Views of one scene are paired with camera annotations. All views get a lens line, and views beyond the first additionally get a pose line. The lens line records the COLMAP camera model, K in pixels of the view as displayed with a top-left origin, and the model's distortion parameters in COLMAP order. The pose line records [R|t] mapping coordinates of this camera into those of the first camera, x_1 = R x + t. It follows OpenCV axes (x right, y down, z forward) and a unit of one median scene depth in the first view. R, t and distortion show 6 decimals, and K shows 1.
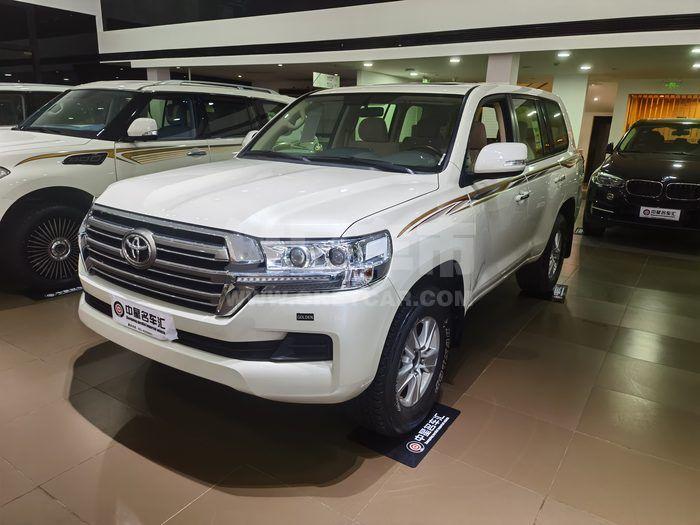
lens RADIAL K [[505.0, 0, 344.8], [0, 505.0, 261.2], [0, 0, 1]] dist [-0.003701, -0.007394]
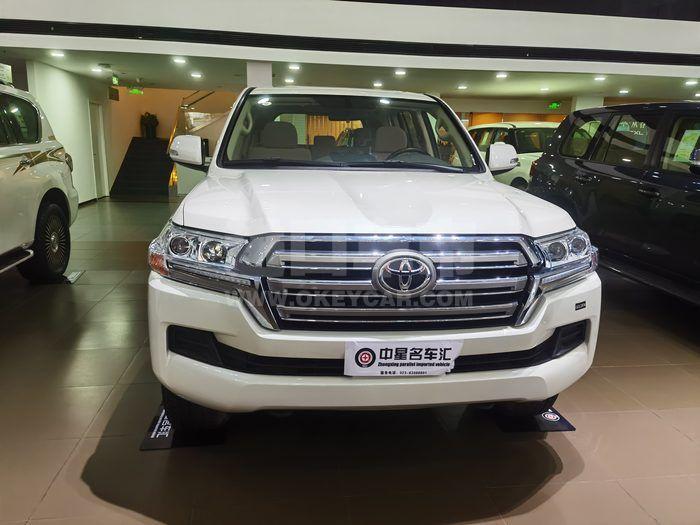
lens RADIAL K [[556.9, 0, 352.5], [0, 556.9, 255.4], [0, 0, 1]] dist [0.048753, -0.026543]
pose [[0.725752, -0.128398, 0.675868, -1.054670], [0.163031, 0.986544, 0.012355, -0.077715], [-0.668360, 0.101221, 0.736919, 0.368811]]
